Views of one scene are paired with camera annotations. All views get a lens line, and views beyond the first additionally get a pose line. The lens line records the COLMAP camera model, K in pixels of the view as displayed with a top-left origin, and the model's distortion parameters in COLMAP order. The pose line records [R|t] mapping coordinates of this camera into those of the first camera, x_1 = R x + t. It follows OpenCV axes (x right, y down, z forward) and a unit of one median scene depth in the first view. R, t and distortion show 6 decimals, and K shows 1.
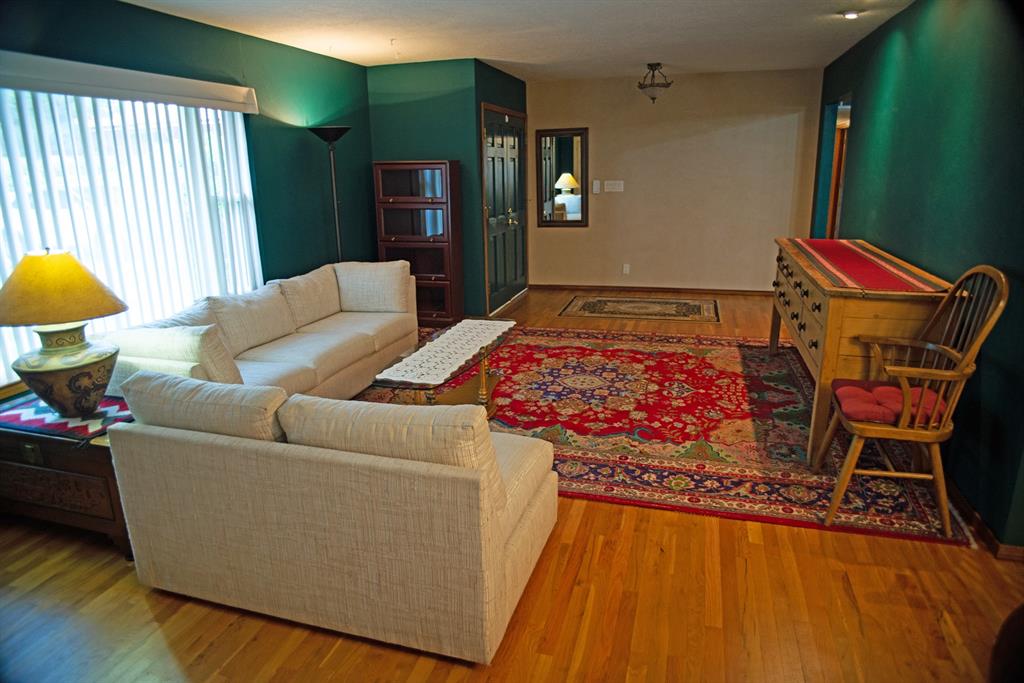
lens RADIAL K [[640.8, 0, 512.0], [0, 640.8, 341.5], [0, 0, 1]] dist [-0.053010, 0.000890]
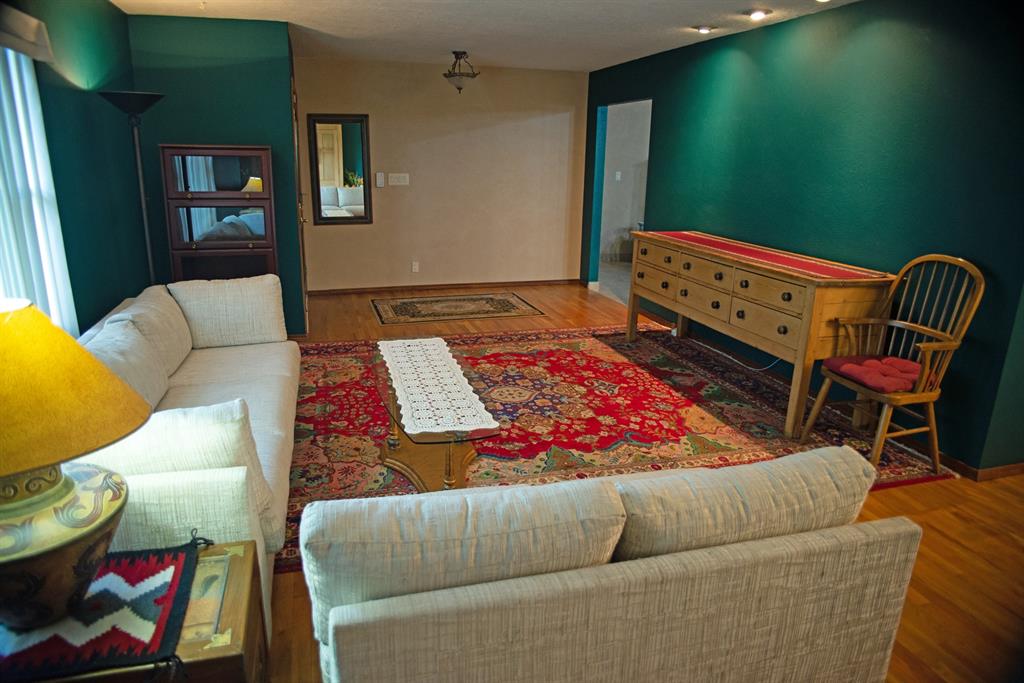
lens RADIAL K [[640.8, 0, 512.0], [0, 640.8, 341.5], [0, 0, 1]] dist [-0.053010, 0.000890]
pose [[0.845420, -0.113296, 0.521947, -0.383431], [0.106037, 0.993394, 0.043877, -0.056213], [-0.523470, 0.018251, 0.851849, 0.223585]]
